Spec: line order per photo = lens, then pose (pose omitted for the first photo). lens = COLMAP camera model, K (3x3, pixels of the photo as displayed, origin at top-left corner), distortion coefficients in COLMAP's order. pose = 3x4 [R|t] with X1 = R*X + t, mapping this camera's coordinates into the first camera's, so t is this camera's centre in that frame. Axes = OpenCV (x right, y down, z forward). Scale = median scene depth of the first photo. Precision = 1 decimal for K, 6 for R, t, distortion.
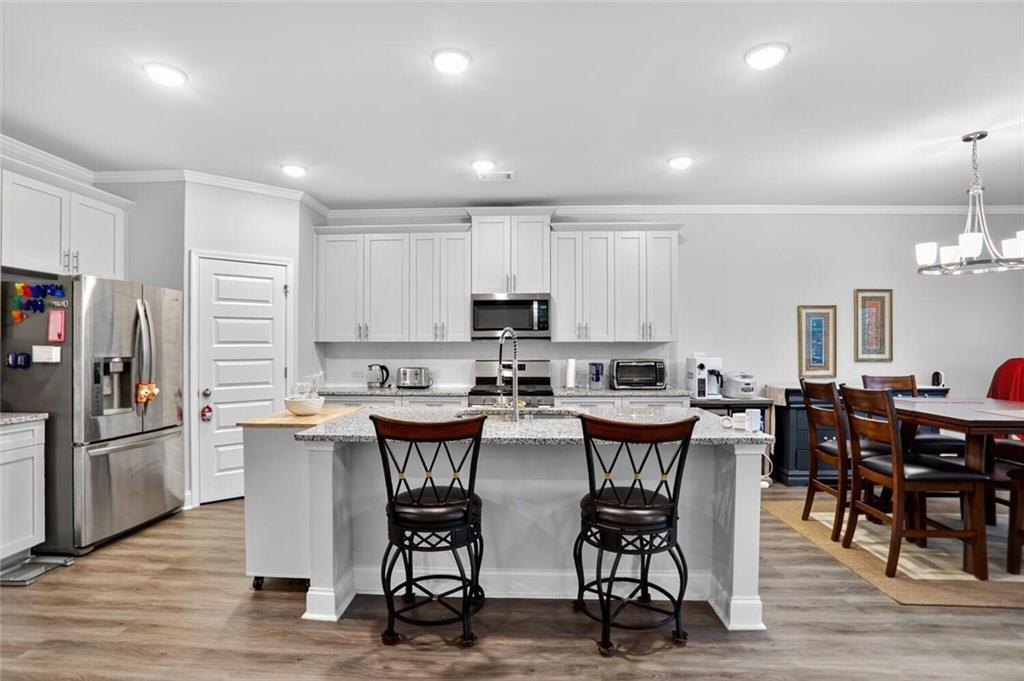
lens RADIAL K [[495.7, 0, 509.3], [0, 495.7, 343.4], [0, 0, 1]] dist [-0.066920, 0.024928]
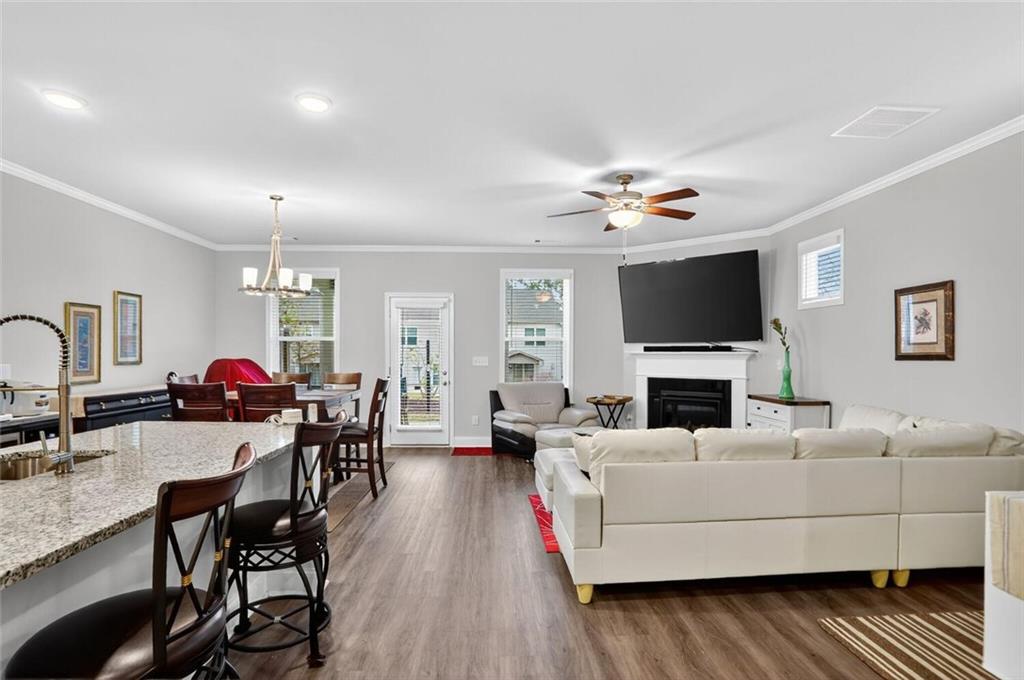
lens RADIAL K [[504.7, 0, 521.6], [0, 504.7, 350.2], [0, 0, 1]] dist [-0.047793, 0.001301]
pose [[-0.107078, 0.004122, 0.994242, -0.390880], [-0.007368, 0.999961, -0.004939, 0.007253], [-0.994223, -0.007854, -0.107043, 0.326835]]
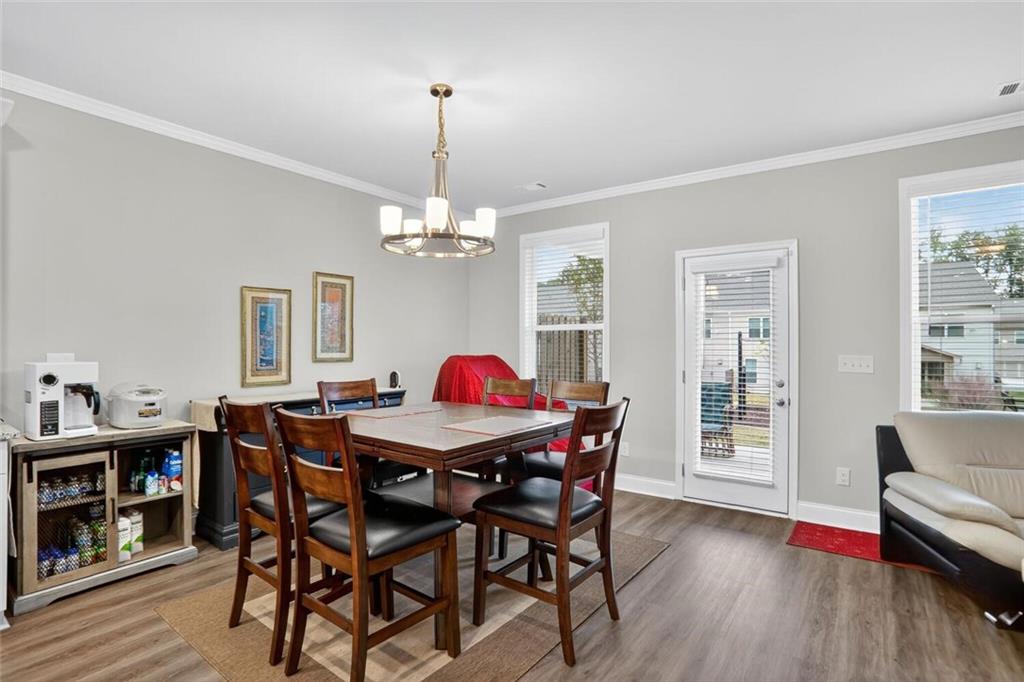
lens RADIAL K [[505.8, 0, 514.0], [0, 505.8, 344.4], [0, 0, 1]] dist [-0.080726, 0.038199]
pose [[0.556383, 0.003979, 0.830917, 0.245948], [-0.007368, 0.999973, 0.000145, 0.006360], [-0.830893, -0.006203, 0.556397, 0.301298]]
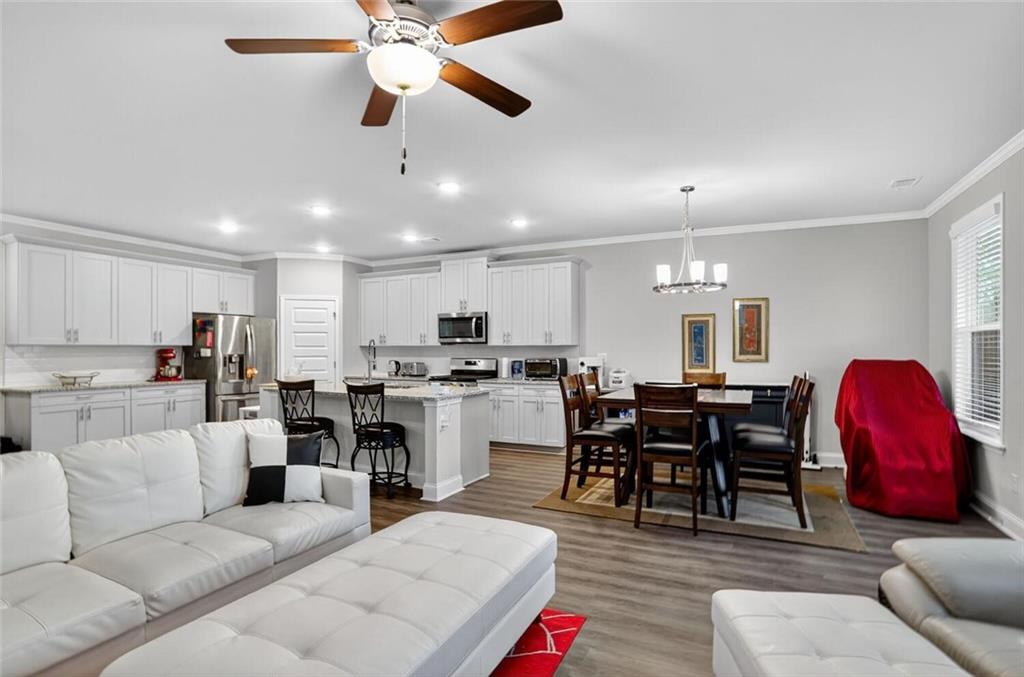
lens RADIAL K [[504.7, 0, 521.6], [0, 504.7, 348.7], [0, 0, 1]] dist [-0.047793, 0.001301]
pose [[0.920775, -0.000422, -0.390094, 0.808946], [0.002898, 0.999979, 0.005757, -0.002259], [0.390083, -0.006431, 0.920757, -0.335326]]
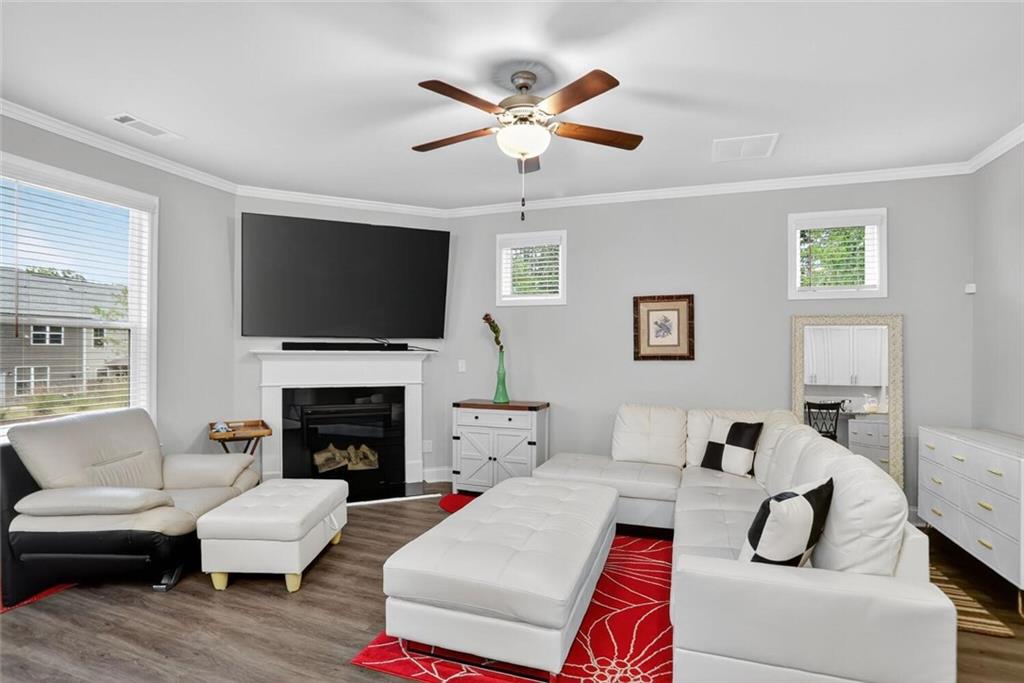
lens RADIAL K [[505.8, 0, 514.0], [0, 505.8, 344.9], [0, 0, 1]] dist [-0.080726, 0.038199]
pose [[-0.946105, -0.002397, 0.323850, 0.357493], [-0.007424, 0.999870, -0.014288, 0.001139], [-0.323774, -0.015922, -0.946001, 0.604076]]
